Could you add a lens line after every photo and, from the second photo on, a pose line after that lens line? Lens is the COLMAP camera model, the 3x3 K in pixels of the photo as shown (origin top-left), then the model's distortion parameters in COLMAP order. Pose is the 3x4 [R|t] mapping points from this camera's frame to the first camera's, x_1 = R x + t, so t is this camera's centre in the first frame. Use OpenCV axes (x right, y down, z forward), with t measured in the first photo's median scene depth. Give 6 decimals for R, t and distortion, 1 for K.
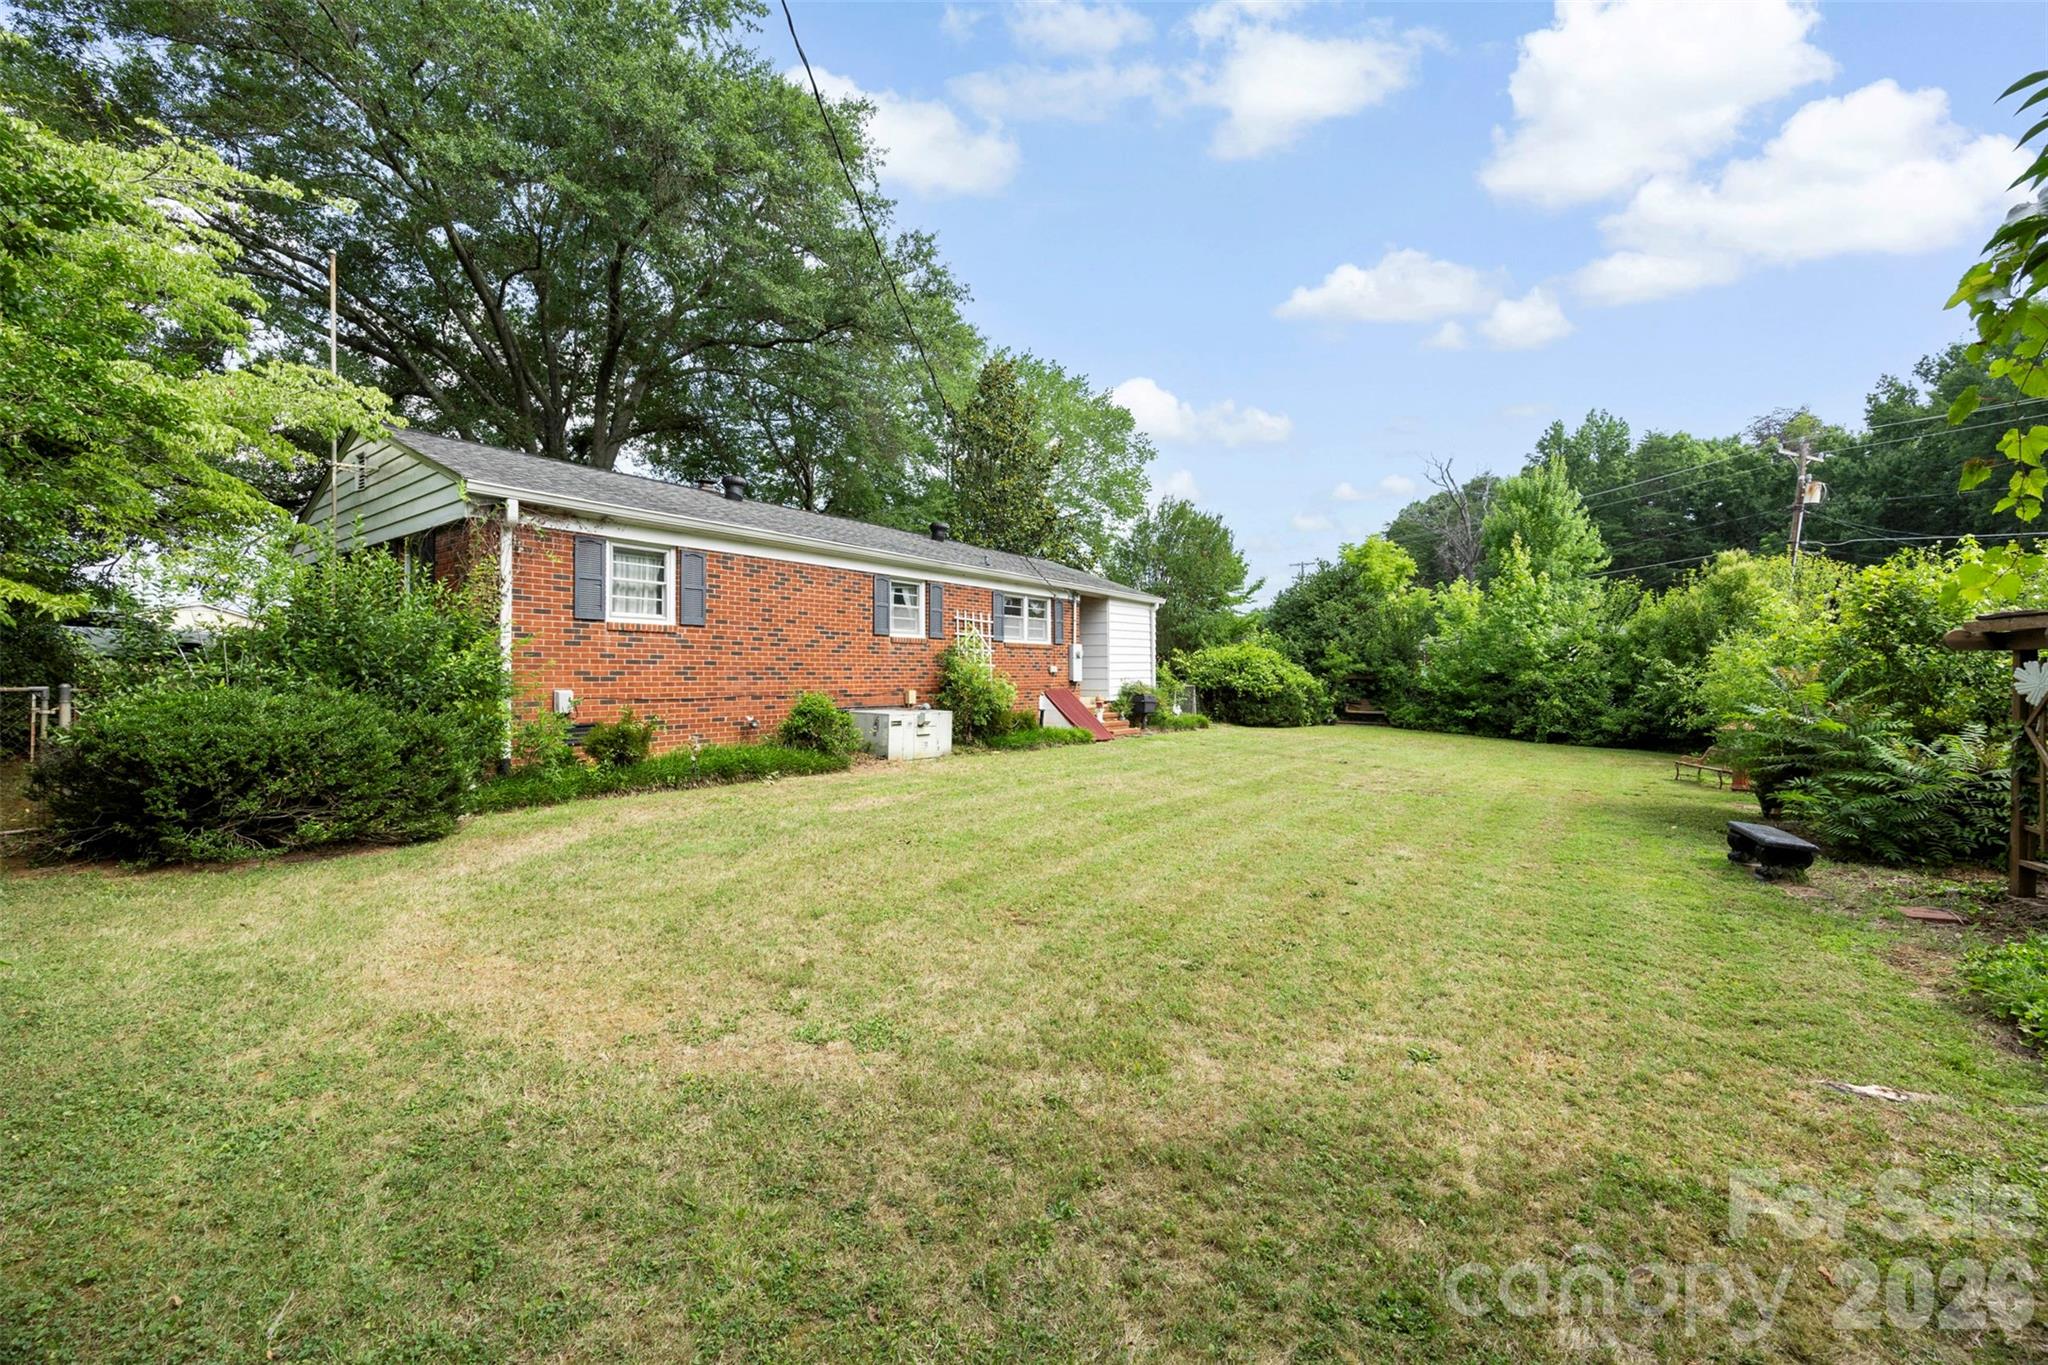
lens RADIAL K [[804.6, 0, 1024.0], [0, 804.6, 682.5], [0, 0, 1]] dist [-0.001026, -0.000087]
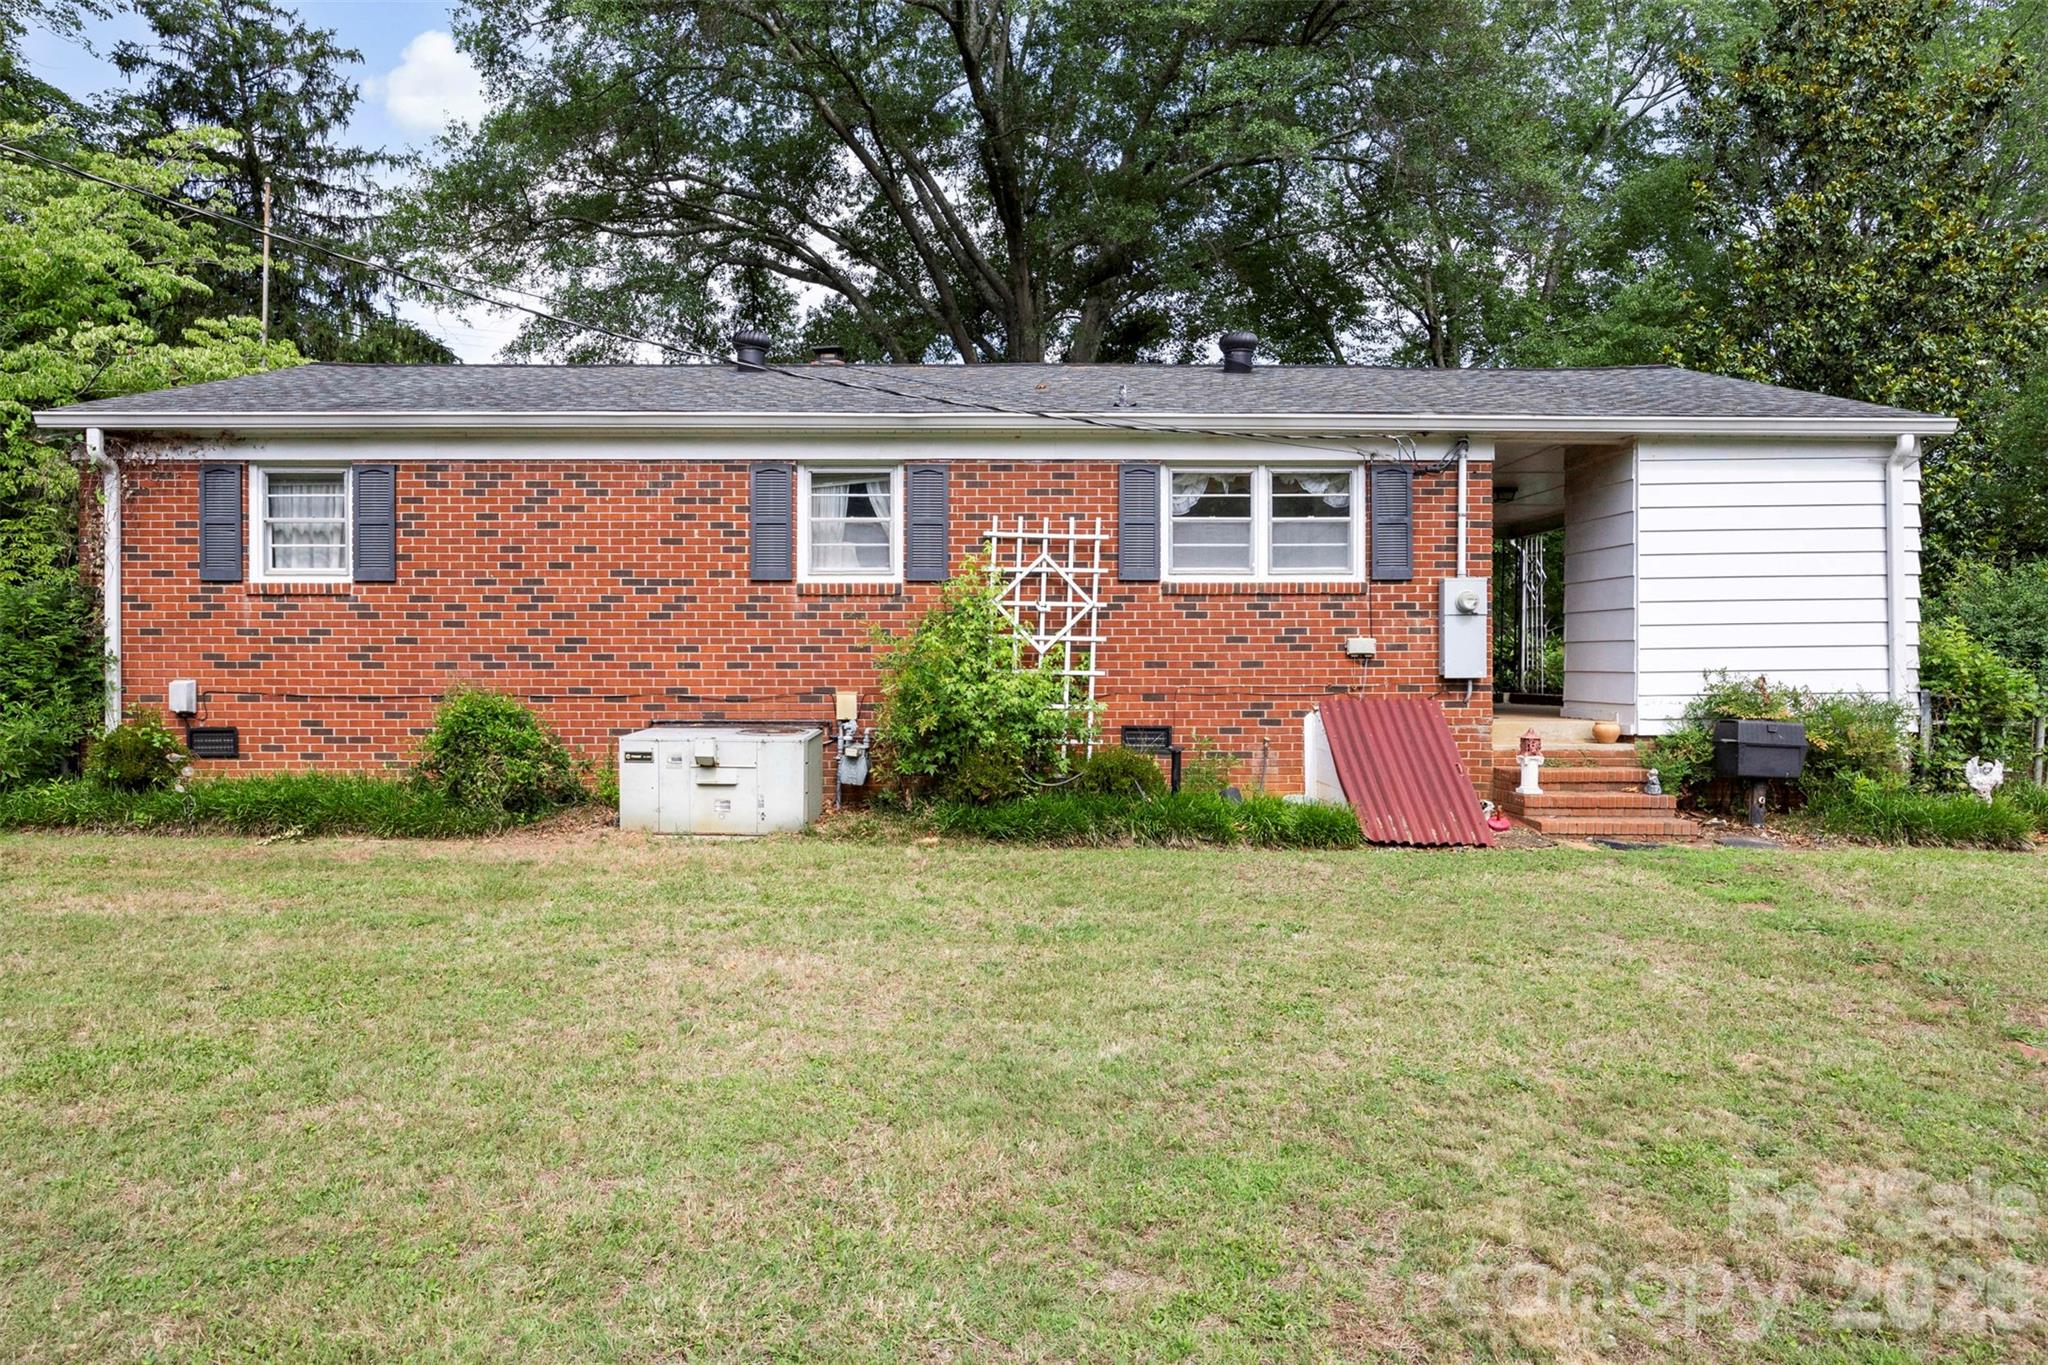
lens RADIAL K [[1177.5, 0, 1025.3], [0, 1177.5, 651.7], [0, 0, 1]] dist [-0.001605, -0.000968]
pose [[0.592388, -0.003929, -0.805643, 0.474893], [-0.008409, 0.999903, -0.011060, -0.007144], [0.805609, 0.013327, 0.592298, 0.640888]]
